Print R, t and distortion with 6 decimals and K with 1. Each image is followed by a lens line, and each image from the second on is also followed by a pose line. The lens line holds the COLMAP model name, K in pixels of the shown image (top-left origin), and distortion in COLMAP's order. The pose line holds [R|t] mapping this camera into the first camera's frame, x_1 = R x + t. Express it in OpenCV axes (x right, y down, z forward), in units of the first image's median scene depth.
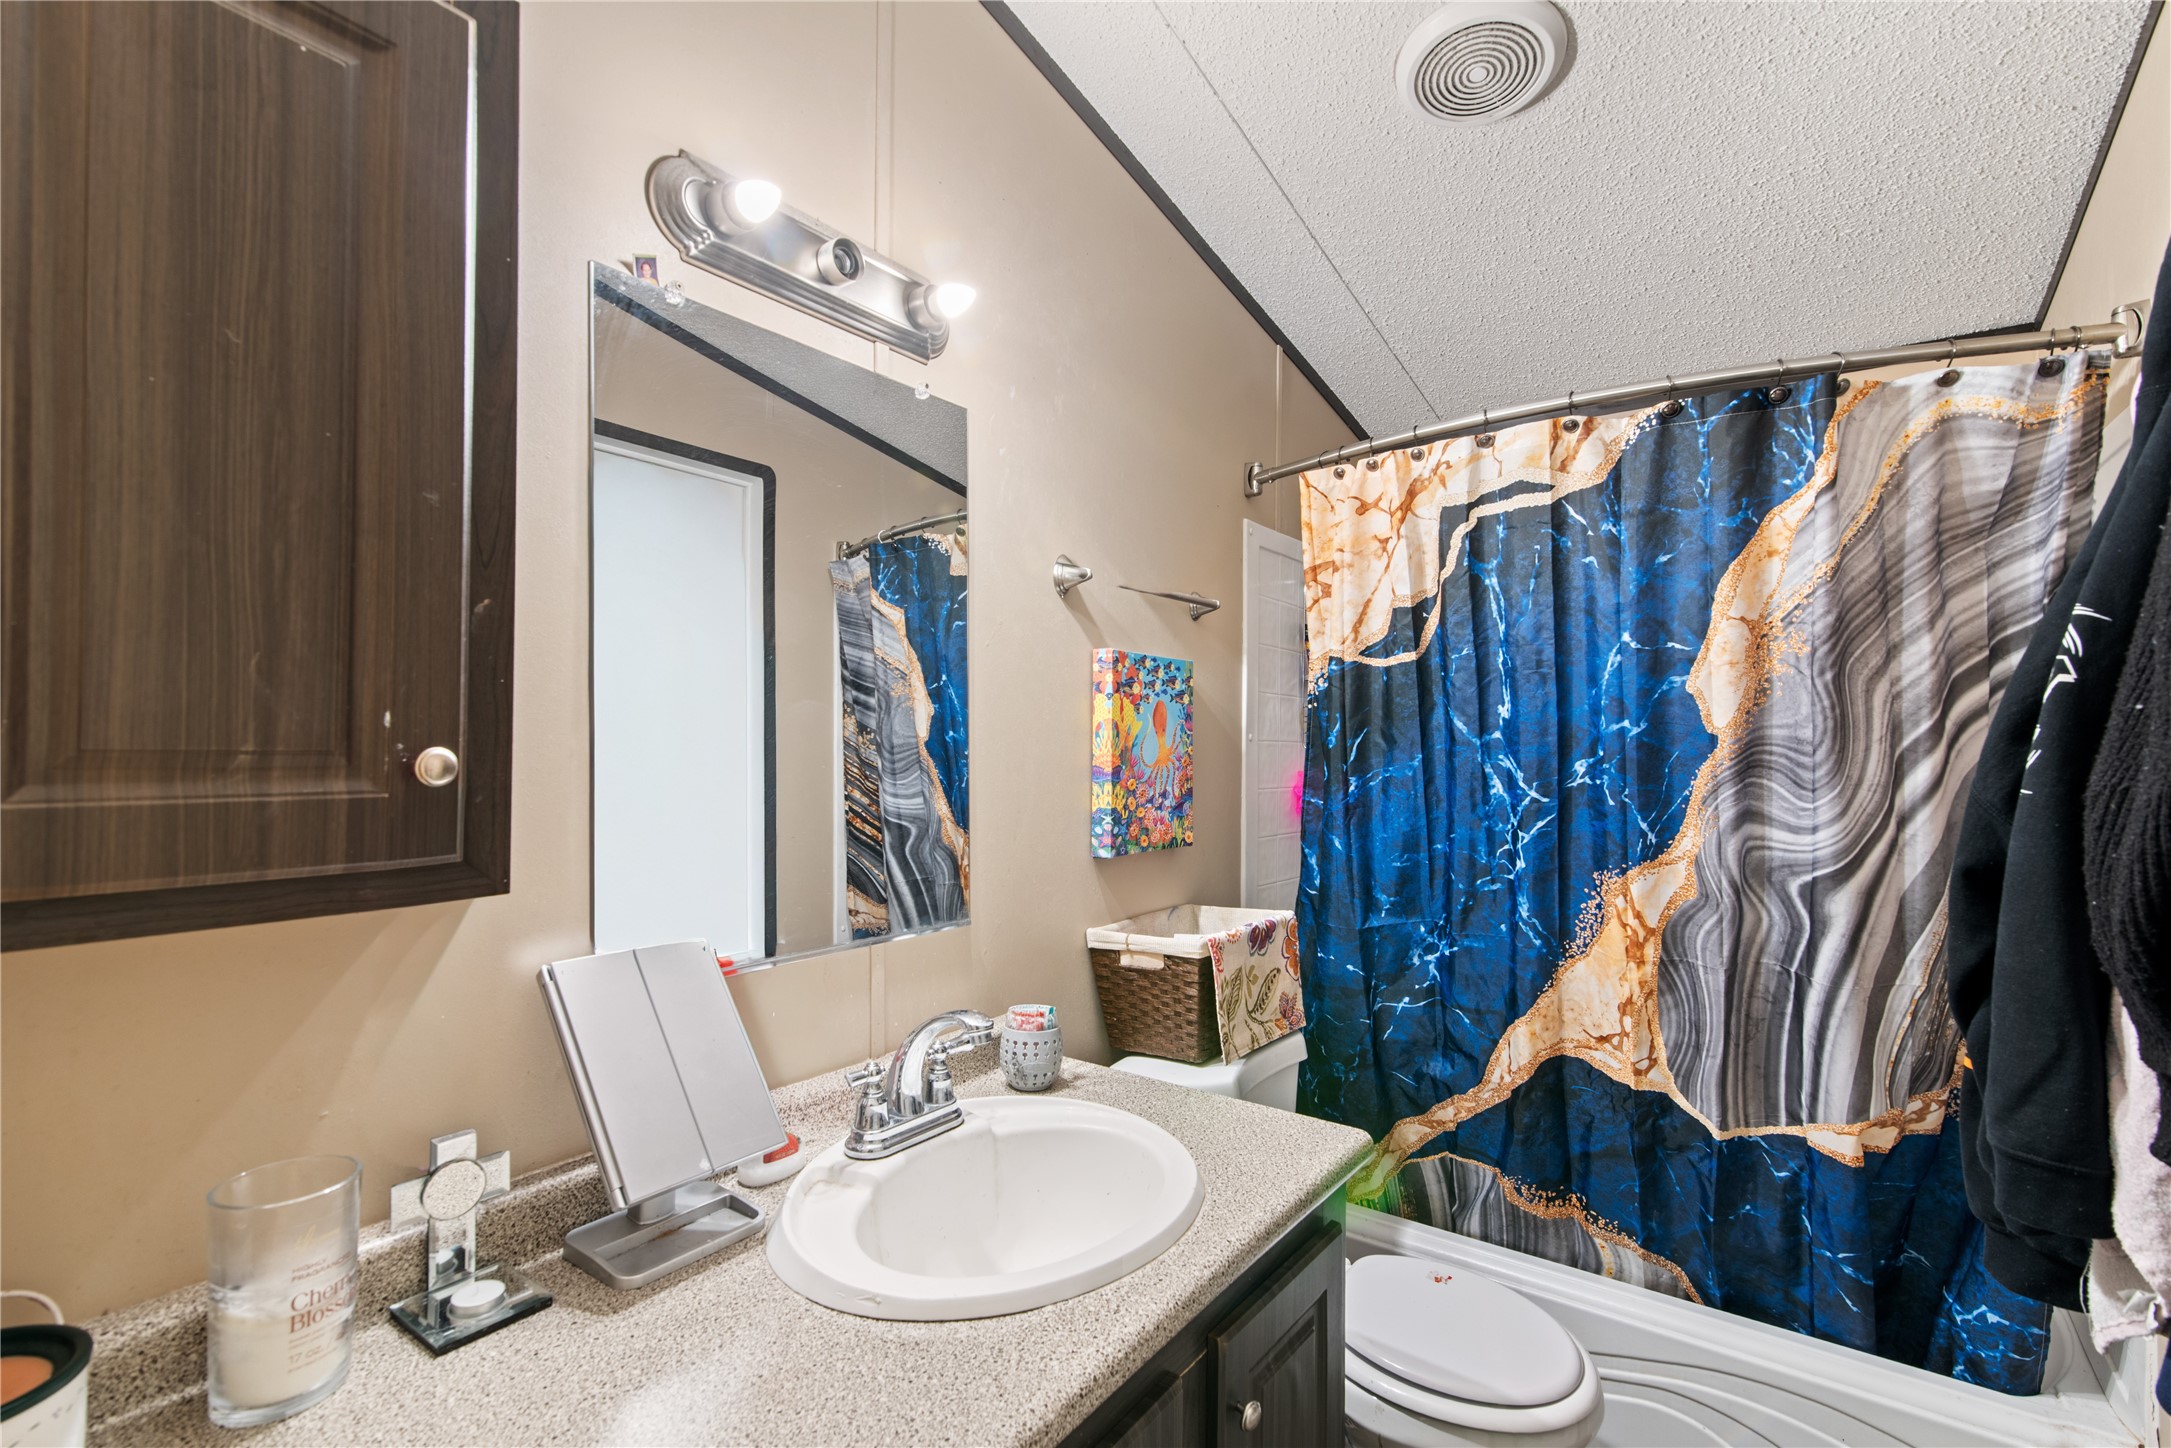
lens RADIAL K [[991.3, 0, 1087.4], [0, 991.3, 725.2], [0, 0, 1]] dist [0.012290, 0.000058]
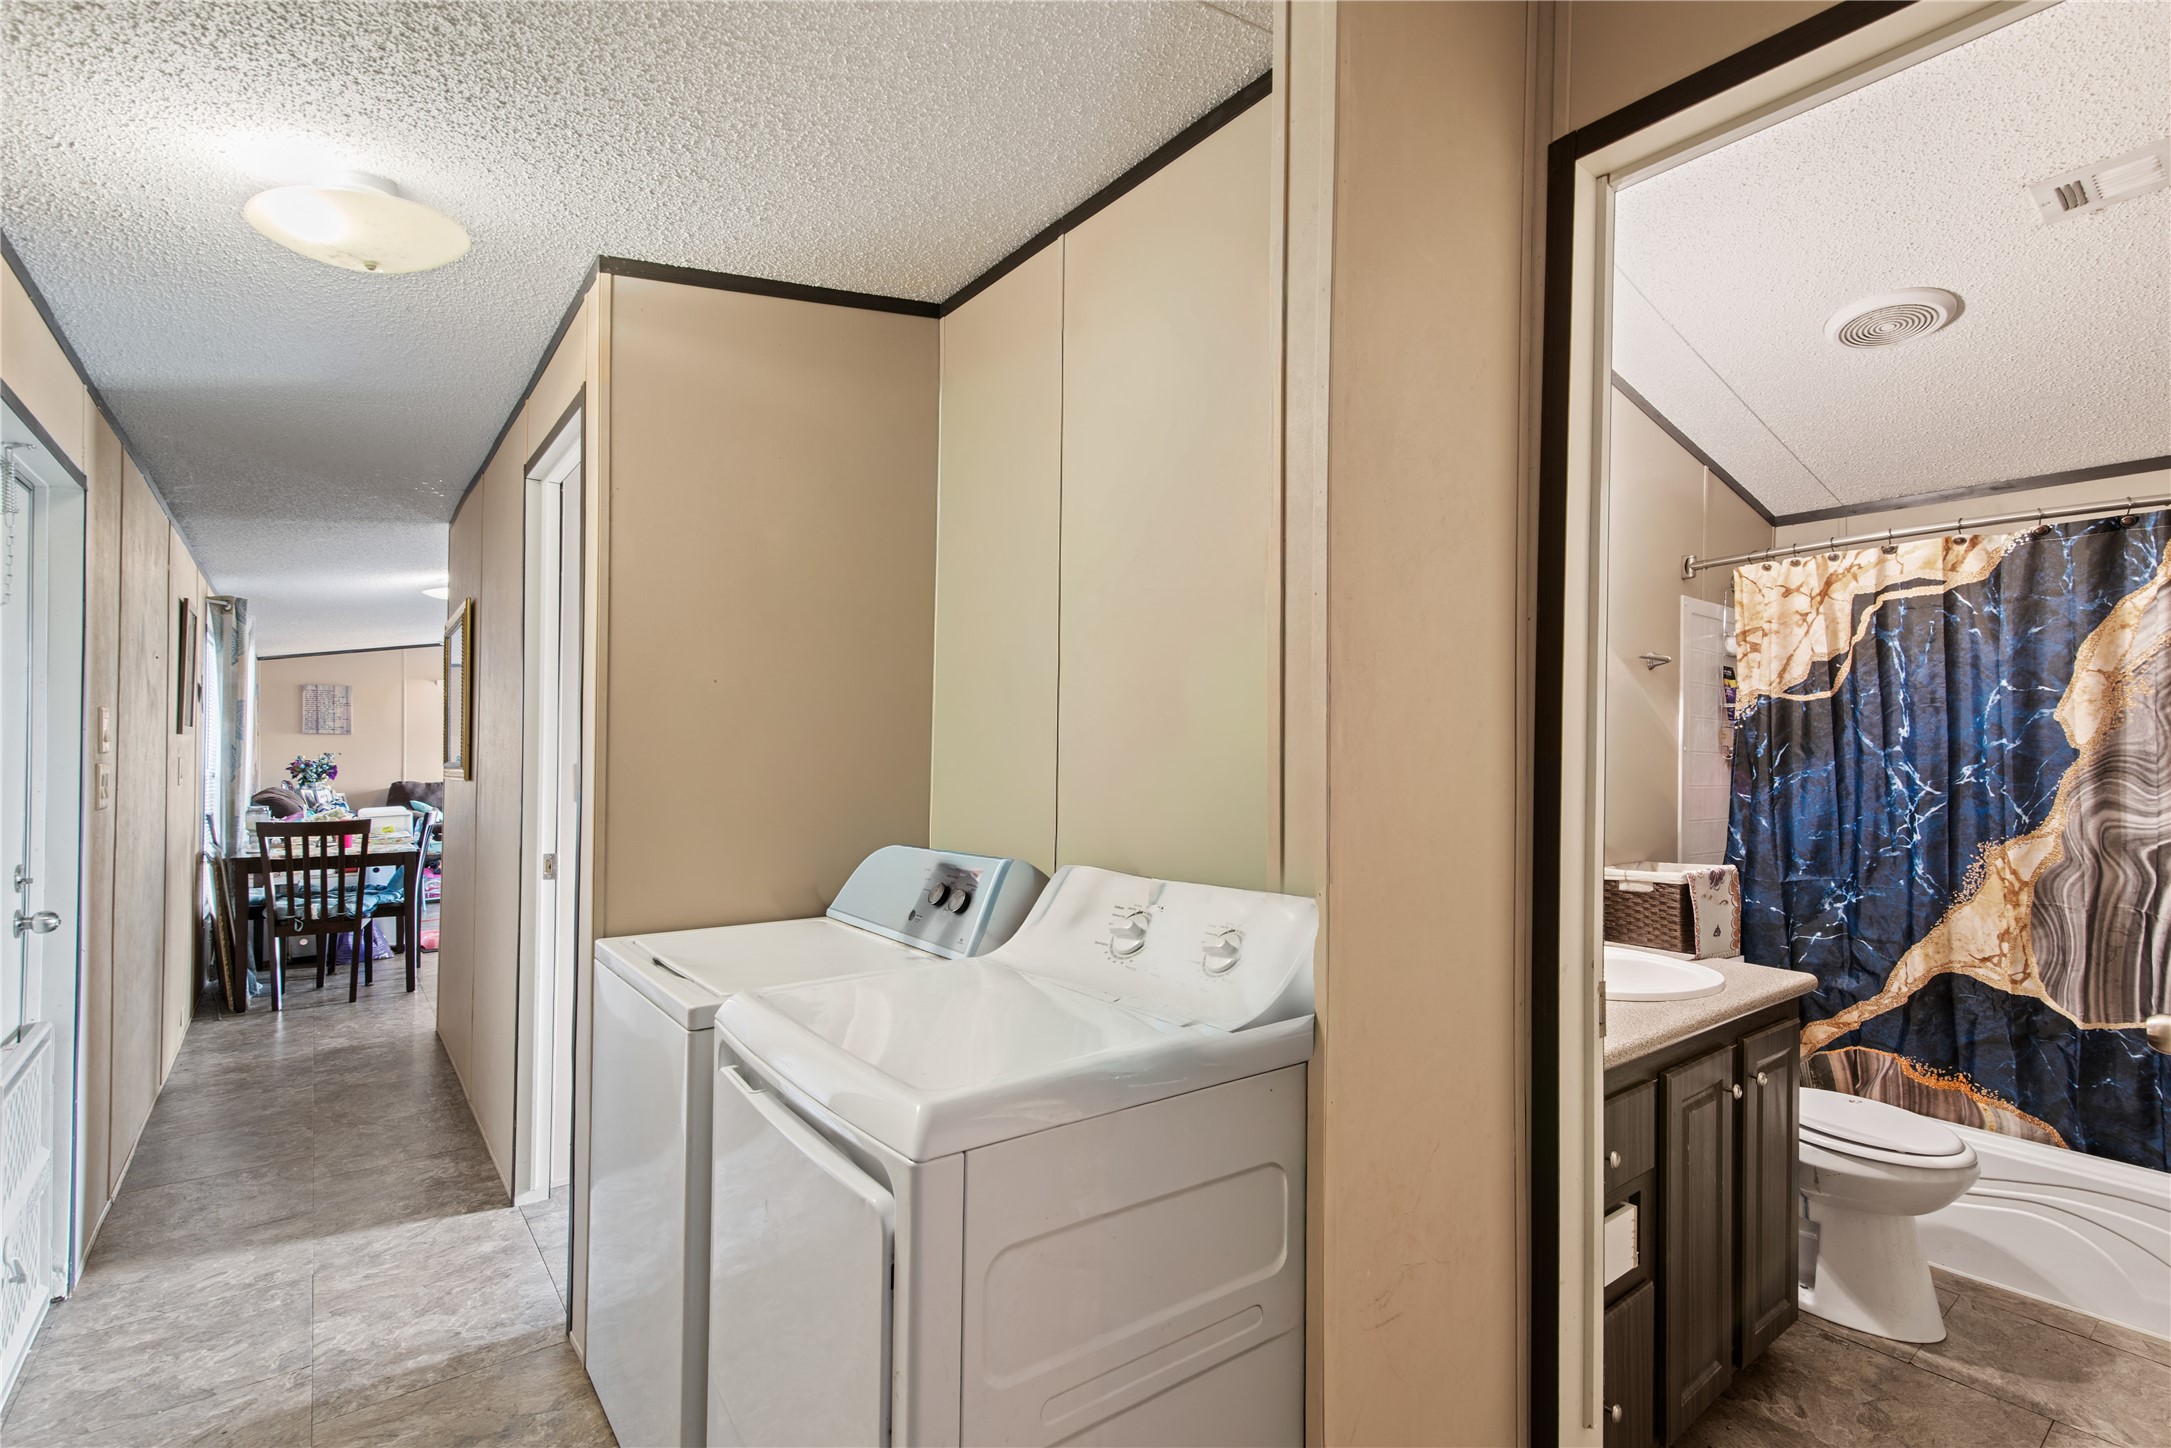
lens RADIAL K [[991.3, 0, 1079.7], [0, 991.3, 741.3], [0, 0, 1]] dist [0.012290, 0.000058]
pose [[0.961366, 0.000822, -0.275273, -0.349685], [0.001275, 0.999971, 0.007442, -0.013503], [0.275272, -0.007505, 0.961337, -0.766118]]
